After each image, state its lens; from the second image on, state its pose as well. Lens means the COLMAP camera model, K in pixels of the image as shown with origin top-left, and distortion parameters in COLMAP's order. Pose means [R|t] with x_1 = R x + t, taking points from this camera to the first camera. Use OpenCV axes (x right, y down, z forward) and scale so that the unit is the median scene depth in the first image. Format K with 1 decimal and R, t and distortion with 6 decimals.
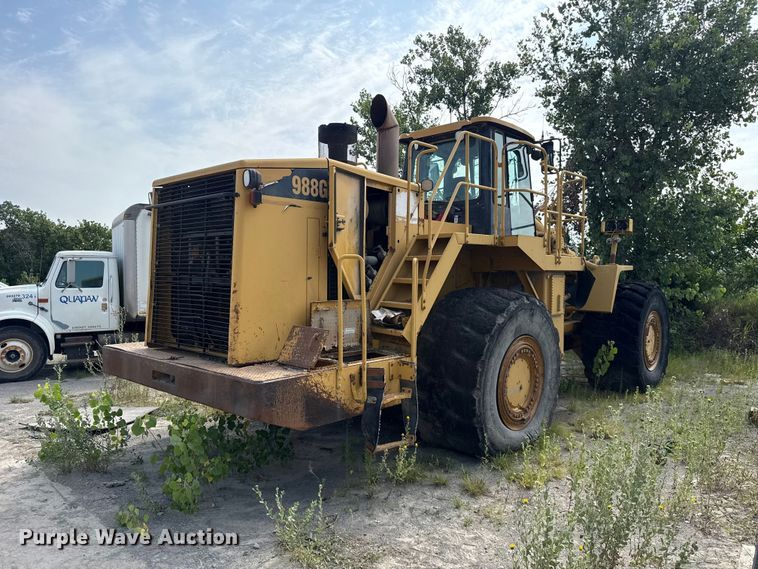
lens RADIAL K [[542.1, 0, 379.0], [0, 542.1, 284.5], [0, 0, 1]] dist [0.062918, -0.000329]
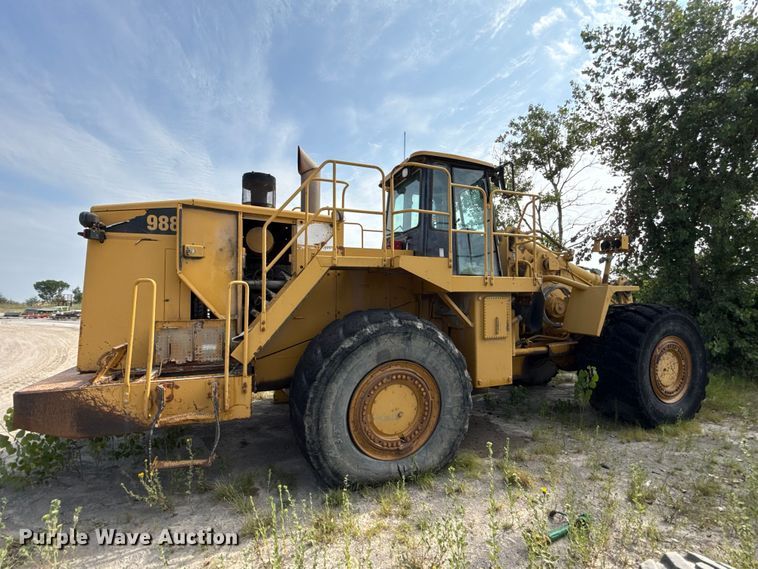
lens RADIAL K [[333.8, 0, 379.0], [0, 333.8, 284.5], [0, 0, 1]] dist [0.001186, -0.000414]
pose [[0.890888, -0.021239, -0.453726, 0.322409], [-0.003320, 0.998575, -0.053262, -0.004505], [0.454211, 0.048957, 0.889548, 0.298144]]
